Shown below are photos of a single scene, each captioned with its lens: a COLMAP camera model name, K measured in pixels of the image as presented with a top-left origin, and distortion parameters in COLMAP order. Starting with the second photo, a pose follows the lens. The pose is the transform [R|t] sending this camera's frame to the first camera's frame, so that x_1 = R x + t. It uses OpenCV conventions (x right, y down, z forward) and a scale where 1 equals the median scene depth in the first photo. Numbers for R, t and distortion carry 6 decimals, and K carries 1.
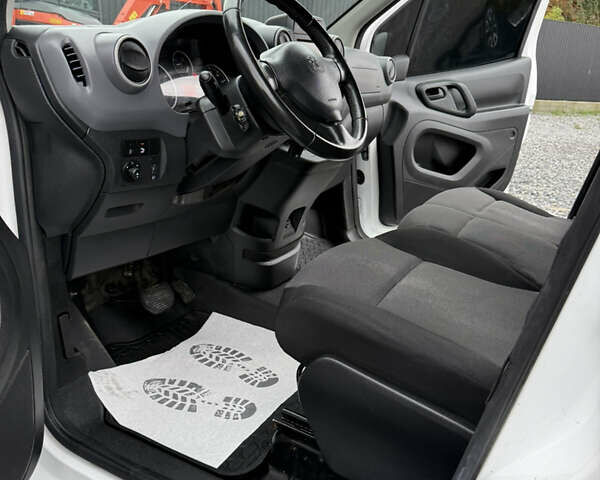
lens RADIAL K [[558.4, 0, 301.6], [0, 558.4, 227.9], [0, 0, 1]] dist [0.174897, -0.406690]
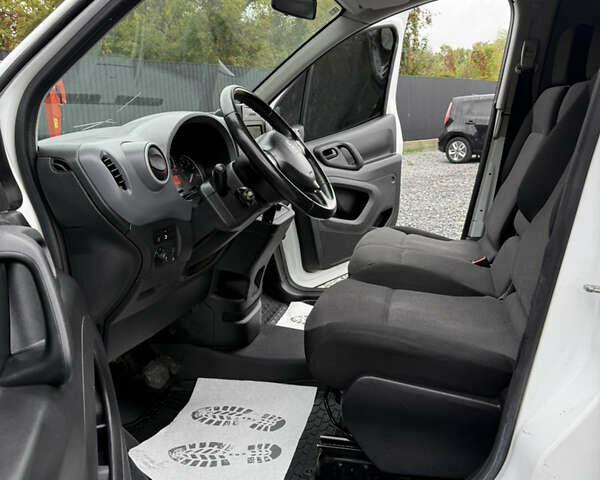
lens RADIAL K [[558.4, 0, 301.6], [0, 558.4, 227.9], [0, 0, 1]] dist [0.174897, -0.406690]
pose [[0.953739, -0.154530, 0.257880, -0.260202], [0.180163, 0.980477, -0.078778, -0.012252], [-0.240672, 0.121594, 0.962960, -0.144372]]
